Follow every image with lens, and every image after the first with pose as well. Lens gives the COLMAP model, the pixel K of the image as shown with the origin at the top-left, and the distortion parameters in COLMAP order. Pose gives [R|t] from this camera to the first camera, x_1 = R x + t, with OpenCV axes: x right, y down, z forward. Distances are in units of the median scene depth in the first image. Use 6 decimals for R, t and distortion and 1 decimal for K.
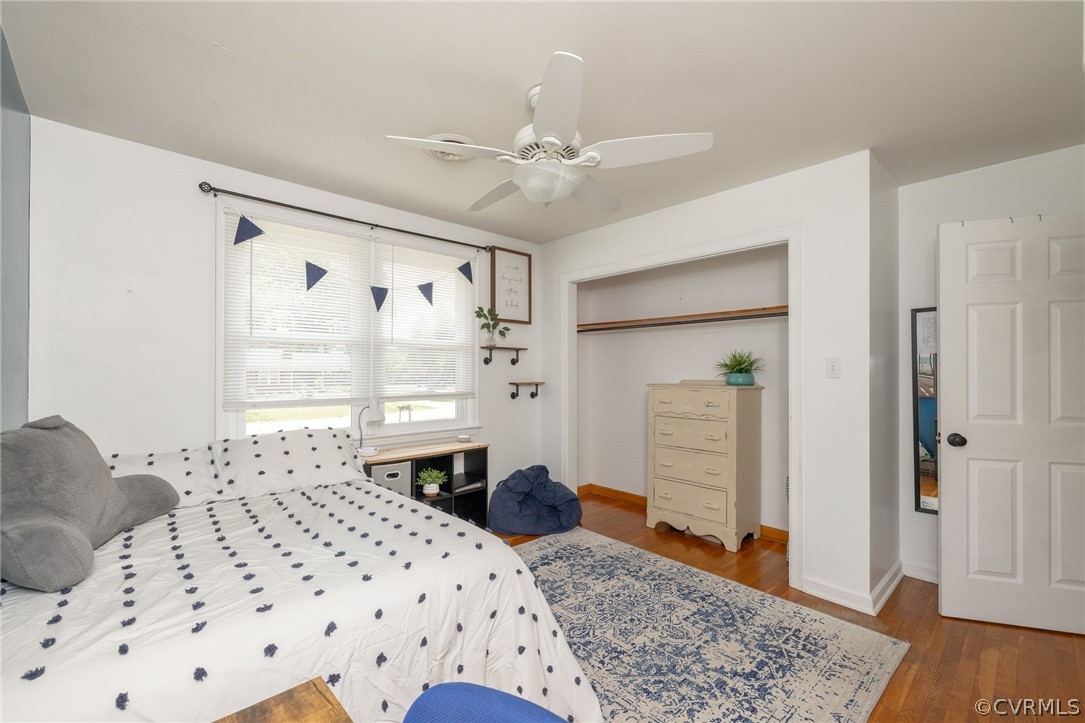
lens RADIAL K [[464.0, 0, 536.9], [0, 464.0, 367.1], [0, 0, 1]] dist [-0.002171, -0.000075]
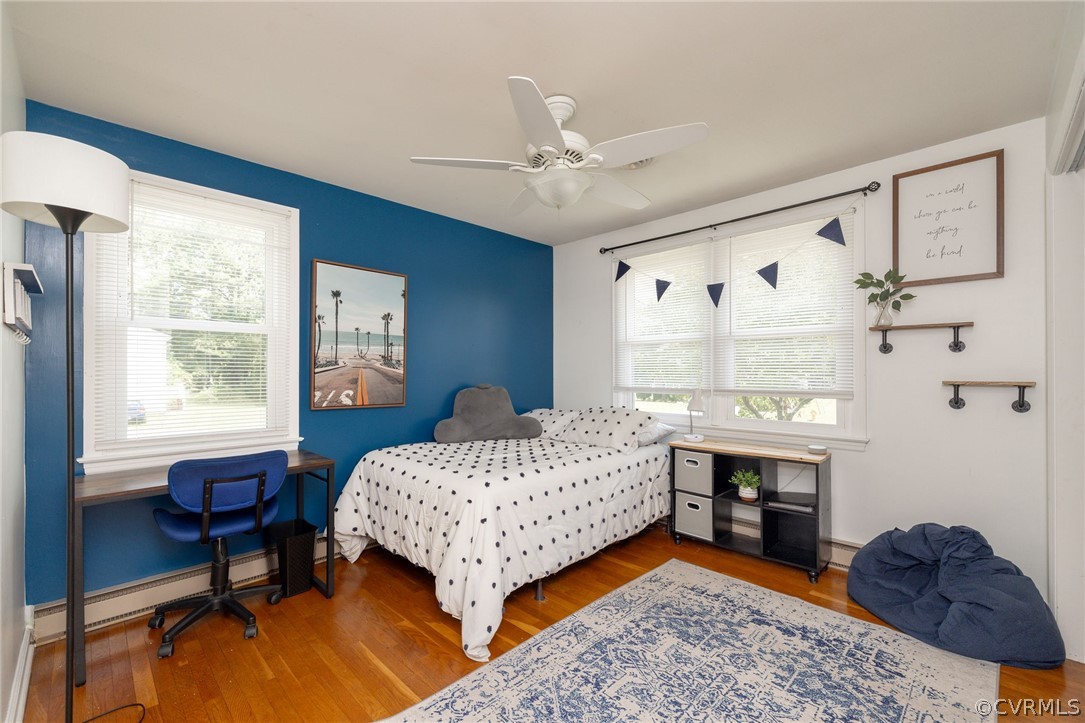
lens RADIAL K [[464.0, 0, 536.9], [0, 464.0, 367.1], [0, 0, 1]] dist [-0.002171, -0.000075]
pose [[0.033191, -0.008318, -0.999414, 0.663644], [0.010083, 0.999917, -0.007987, 0.017885], [0.999398, -0.009812, 0.033272, 0.548748]]
